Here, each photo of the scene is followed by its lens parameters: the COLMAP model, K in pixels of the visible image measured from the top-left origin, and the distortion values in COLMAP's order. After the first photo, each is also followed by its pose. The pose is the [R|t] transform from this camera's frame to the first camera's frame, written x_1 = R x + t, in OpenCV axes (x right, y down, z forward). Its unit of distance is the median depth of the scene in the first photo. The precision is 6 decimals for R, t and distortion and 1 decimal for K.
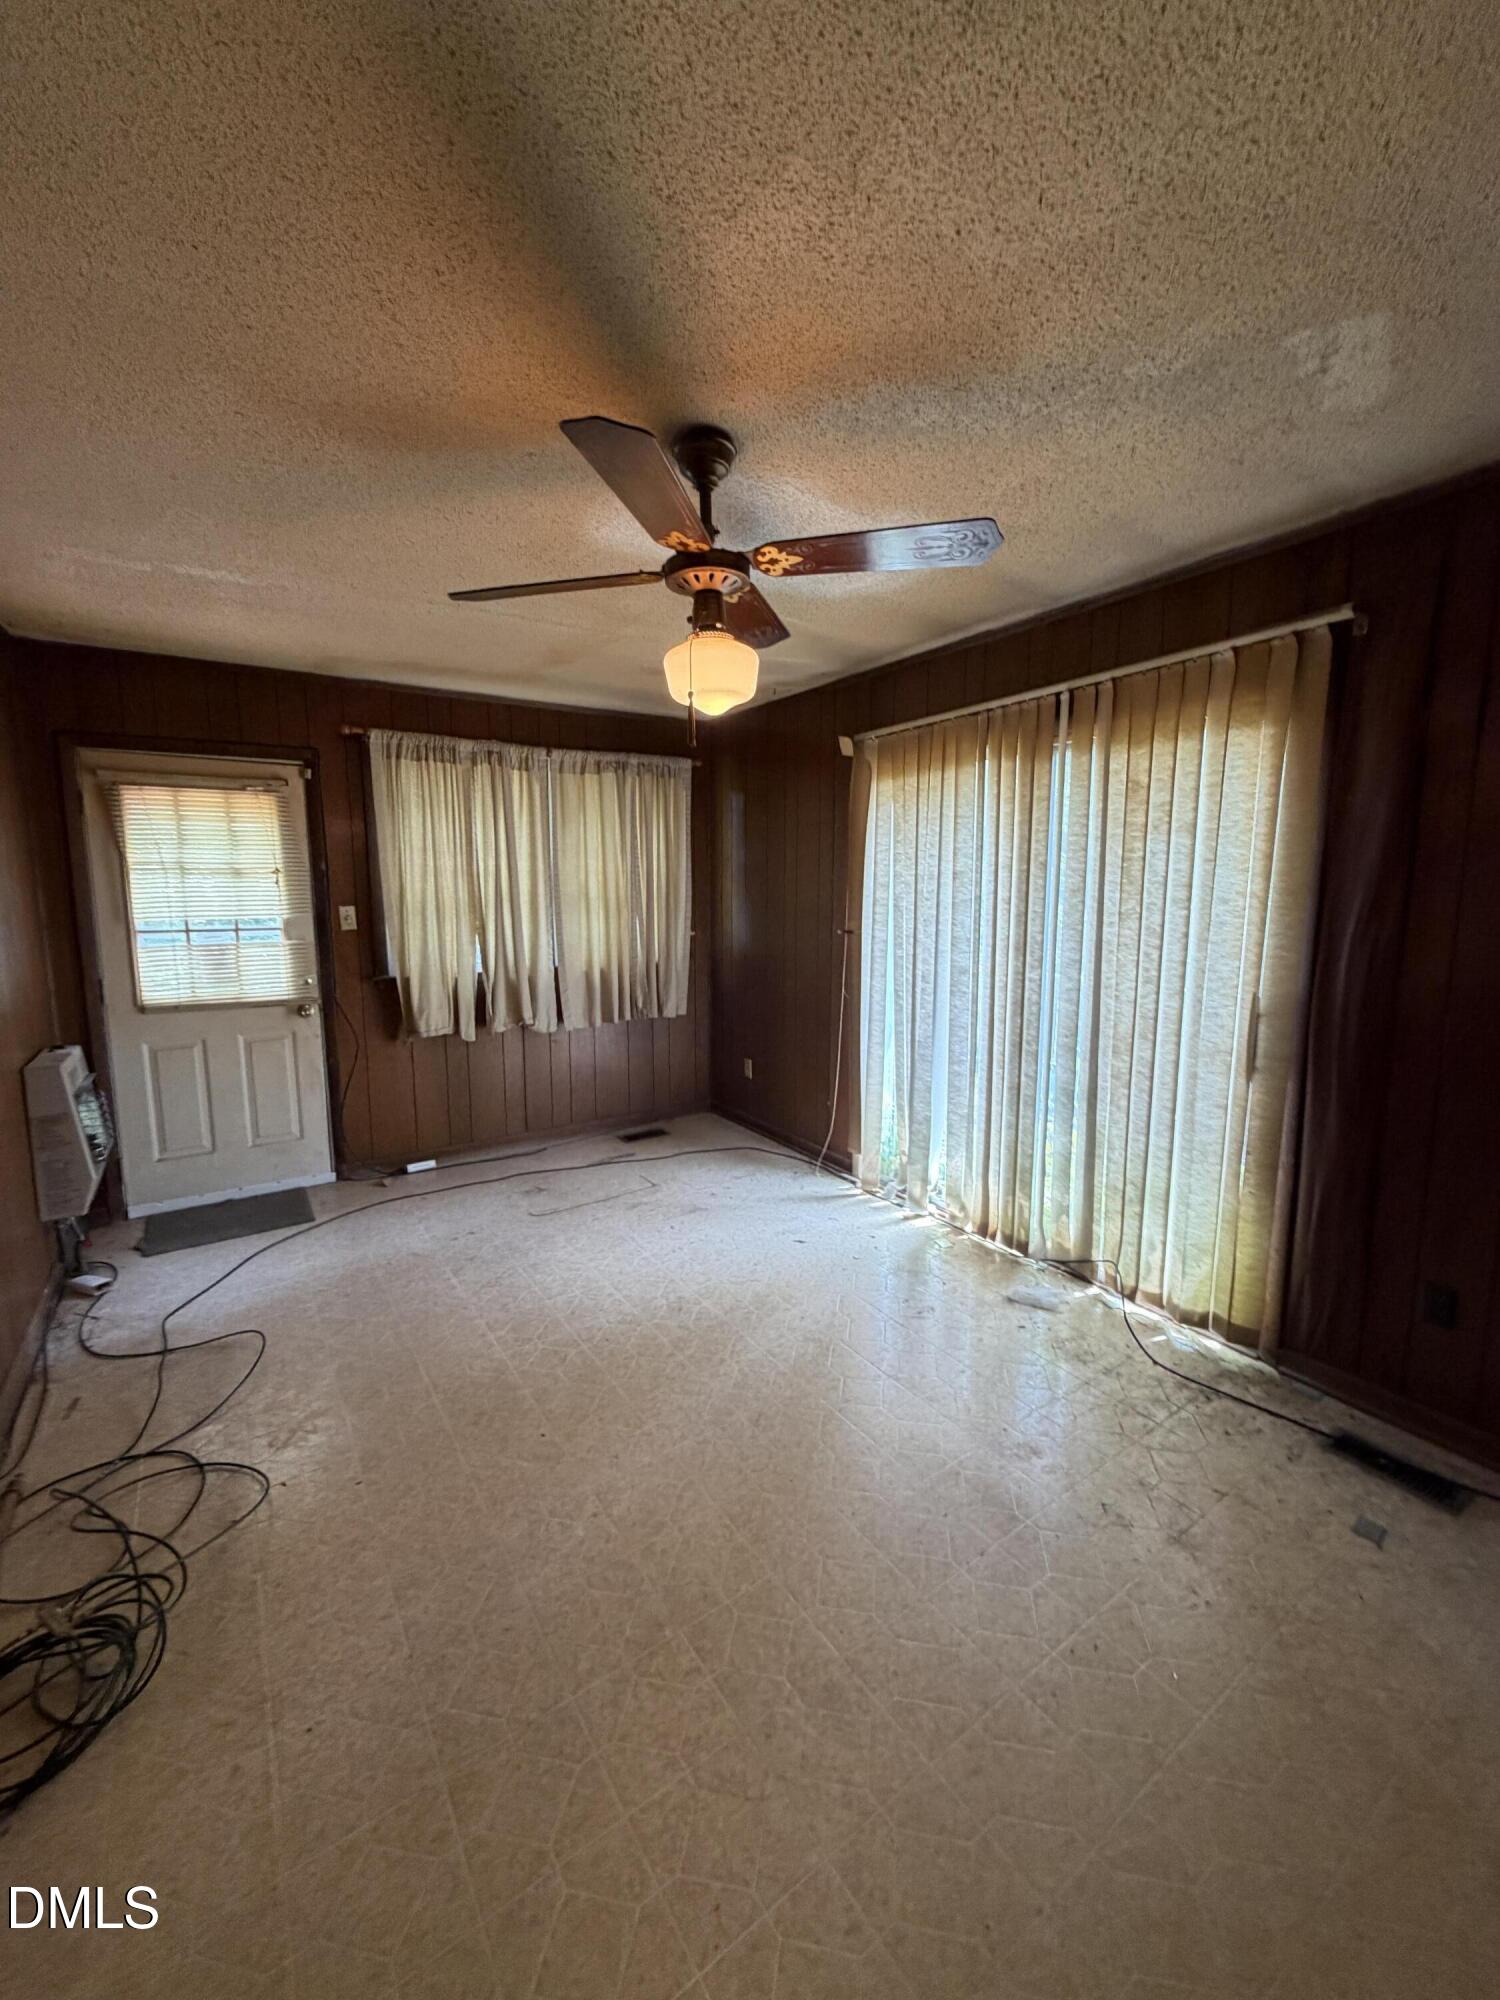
lens RADIAL K [[799.9, 0, 750.2], [0, 799.9, 997.3], [0, 0, 1]] dist [-0.004422, 0.000416]
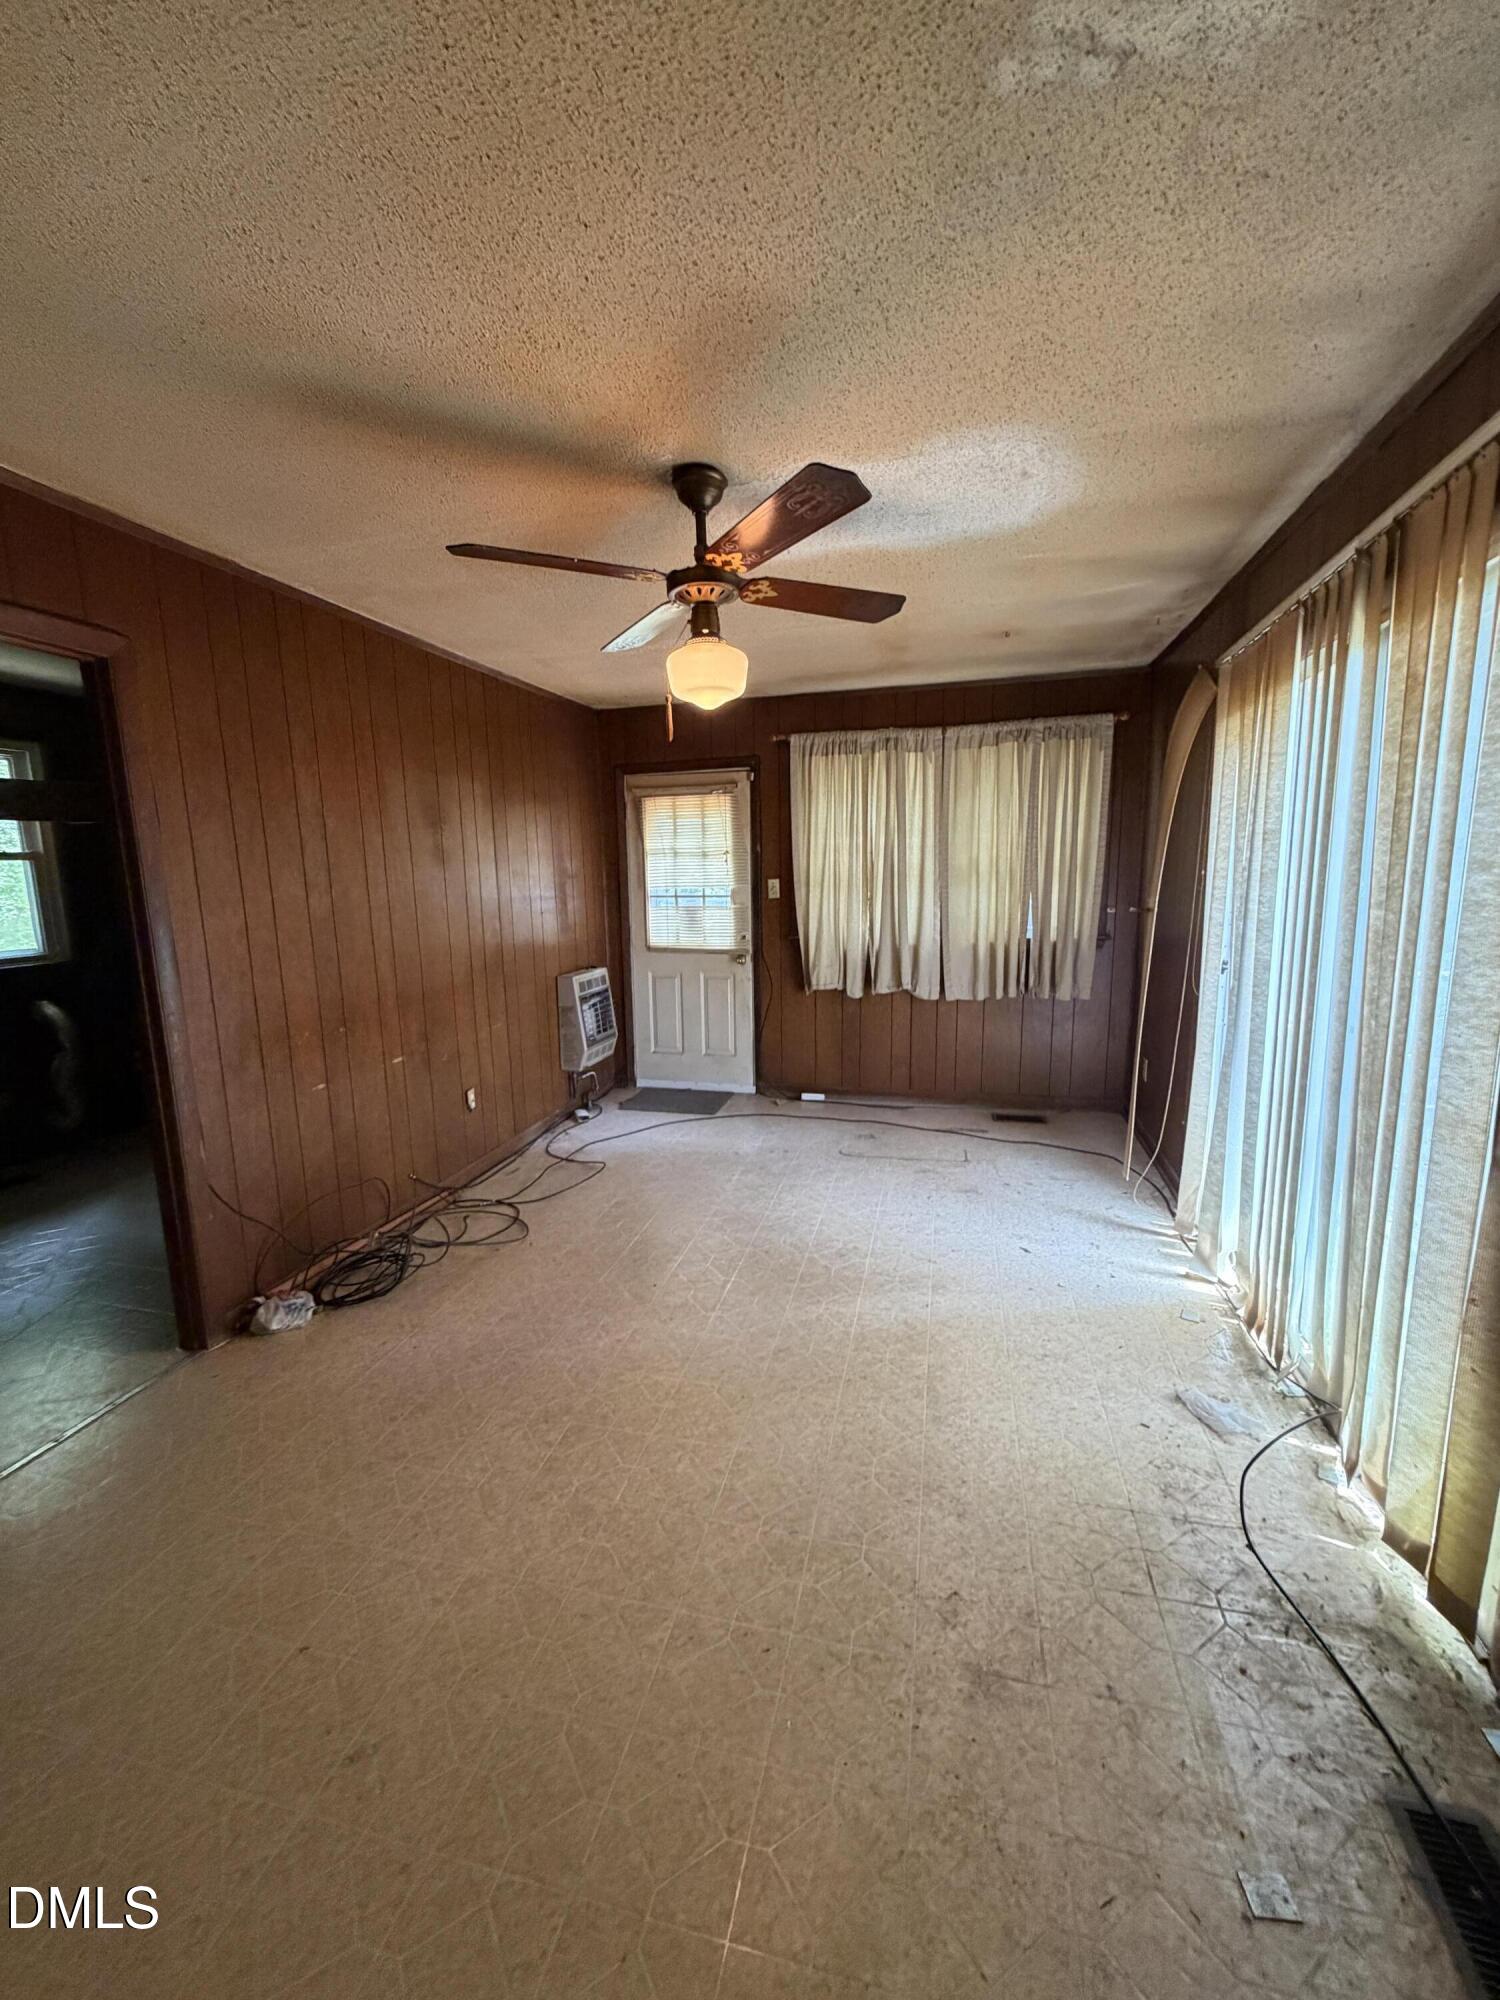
lens RADIAL K [[799.9, 0, 746.4], [0, 799.9, 997.5], [0, 0, 1]] dist [-0.004422, 0.000416]
pose [[0.658169, 0.110256, -0.744753, 0.441116], [-0.088934, 0.993678, 0.068513, -0.011434], [0.747599, 0.021141, 0.663814, 0.138855]]
